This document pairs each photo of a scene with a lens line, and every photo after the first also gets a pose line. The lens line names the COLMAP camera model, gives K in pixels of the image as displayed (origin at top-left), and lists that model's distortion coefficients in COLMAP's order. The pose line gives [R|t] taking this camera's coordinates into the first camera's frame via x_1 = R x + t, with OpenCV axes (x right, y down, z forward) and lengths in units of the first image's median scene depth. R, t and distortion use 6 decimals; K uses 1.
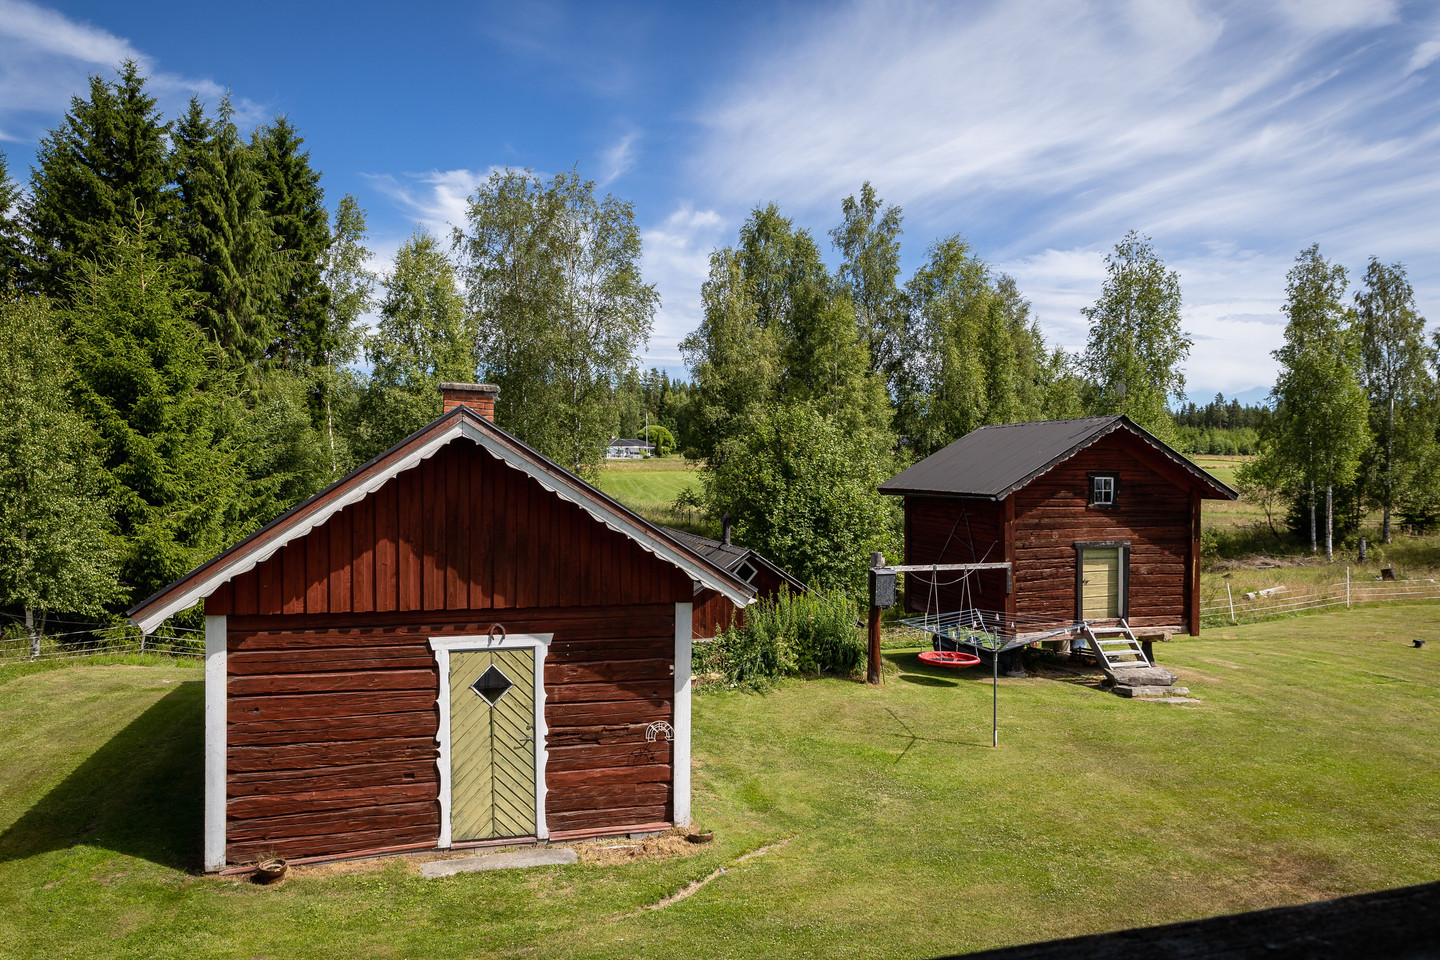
lens RADIAL K [[986.0, 0, 697.2], [0, 986.0, 522.0], [0, 0, 1]] dist [-0.003670, -0.010635]
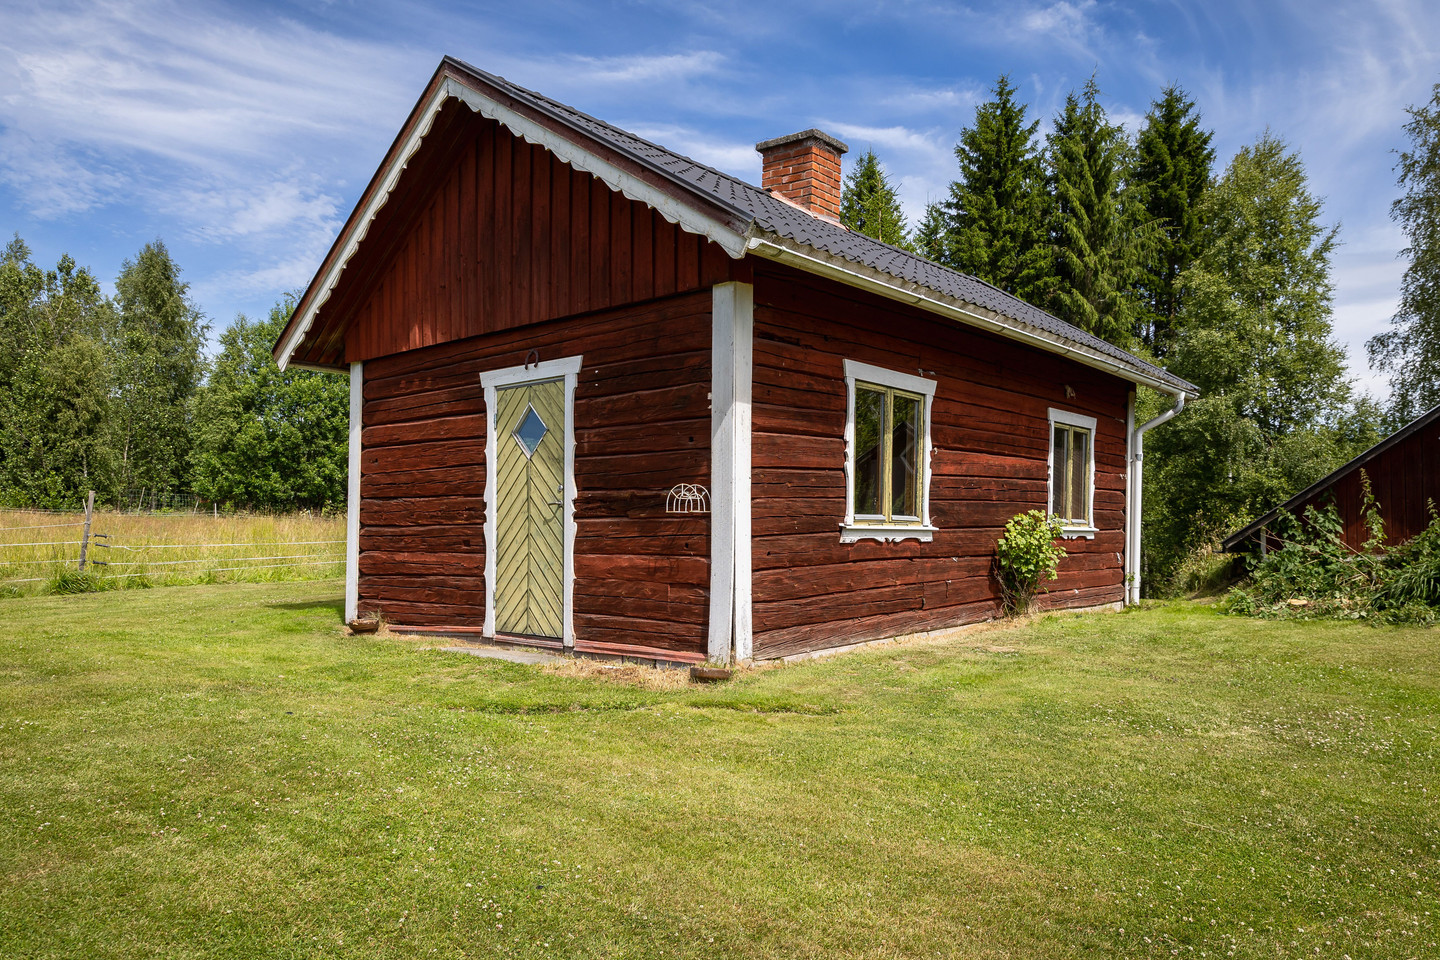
lens RADIAL K [[986.0, 0, 723.6], [0, 986.0, 526.9], [0, 0, 1]] dist [-0.003670, -0.010635]
pose [[0.568807, -0.006646, -0.822444, 0.257013], [-0.036823, 0.998759, -0.033538, 0.133141], [0.821647, 0.049362, 0.567856, 0.357440]]
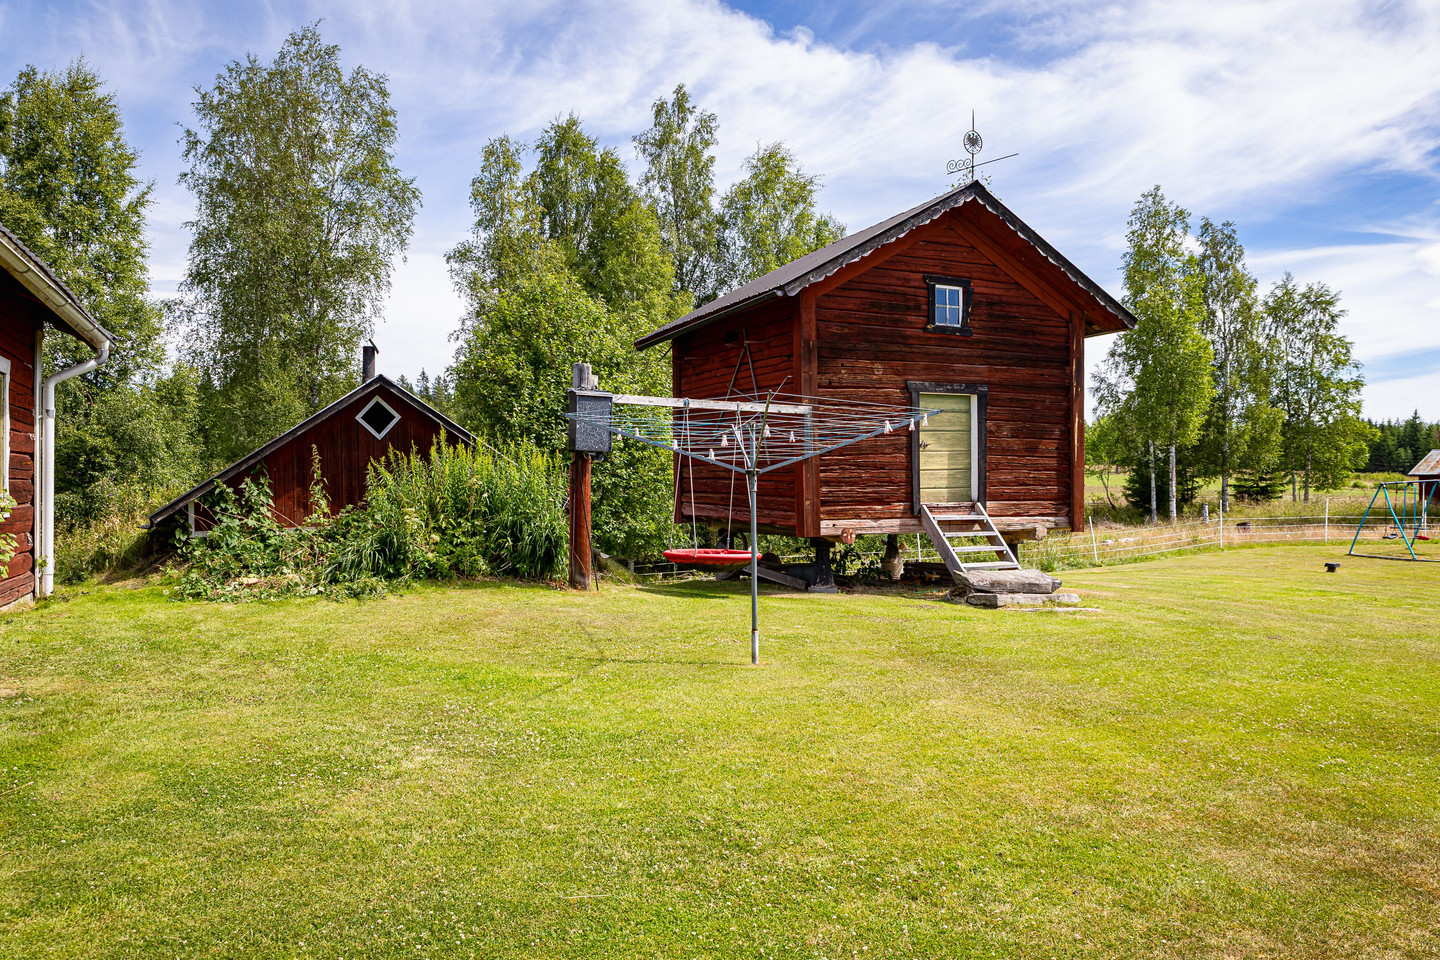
lens RADIAL K [[986.0, 0, 692.9], [0, 986.0, 518.3], [0, 0, 1]] dist [-0.003670, -0.010635]
pose [[0.989194, -0.001335, 0.146605, 0.148394], [0.003832, 0.999852, -0.016755, 0.122013], [-0.146561, 0.017136, 0.989053, 0.380578]]
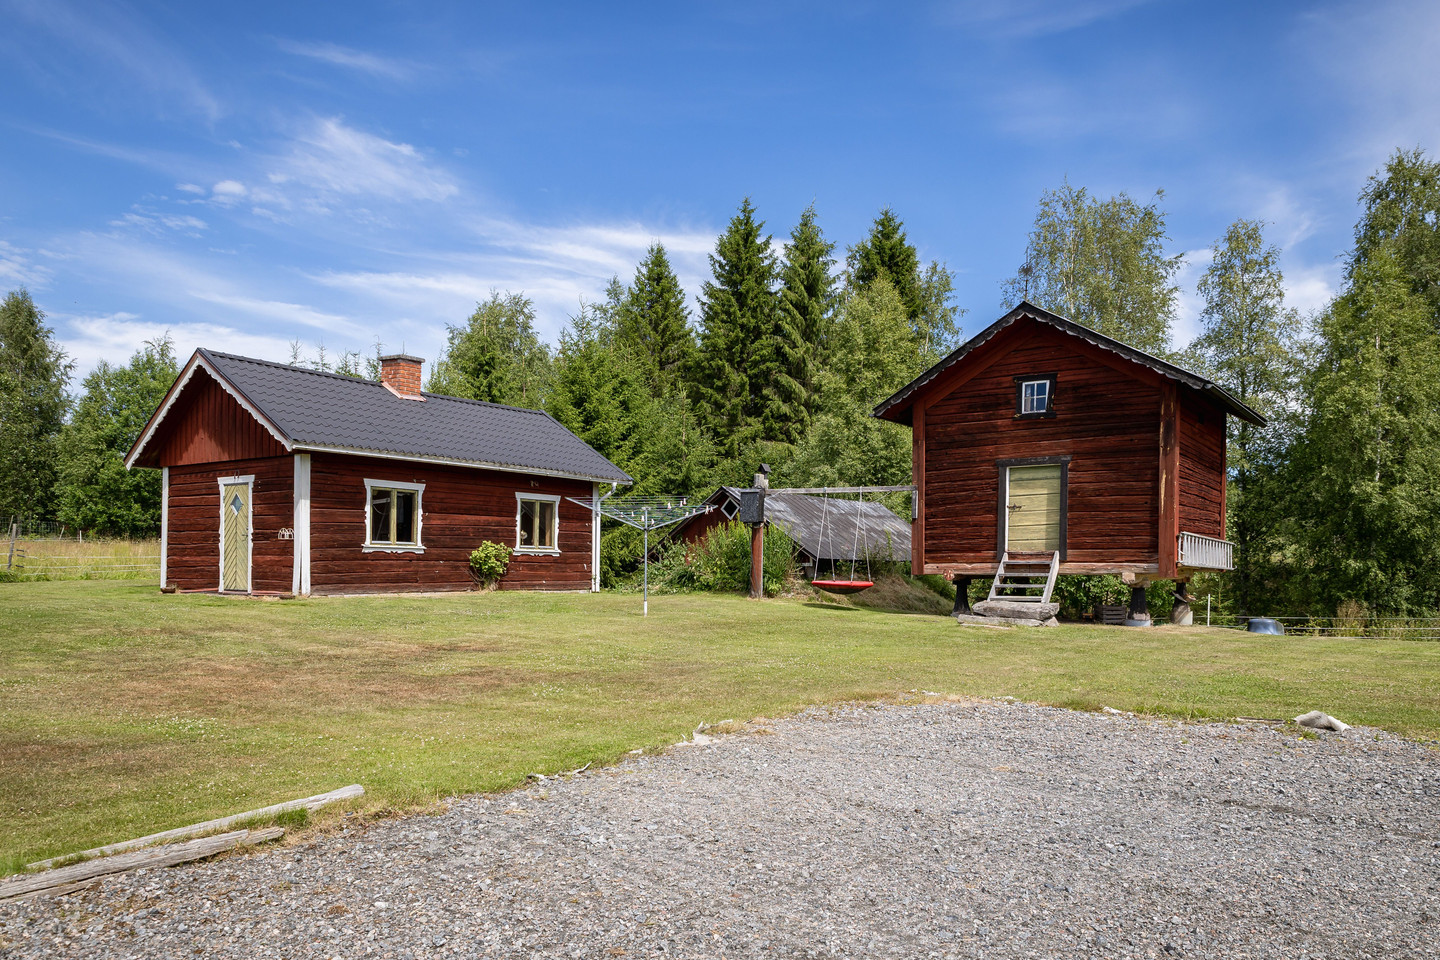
lens RADIAL K [[986.0, 0, 725.3], [0, 986.0, 588.3], [0, 0, 1]] dist [-0.003670, -0.010635]
pose [[0.654302, 0.020954, -0.755943, 0.891802], [-0.042927, 0.999033, -0.009463, 0.152784], [0.755014, 0.038642, 0.654569, 0.259022]]
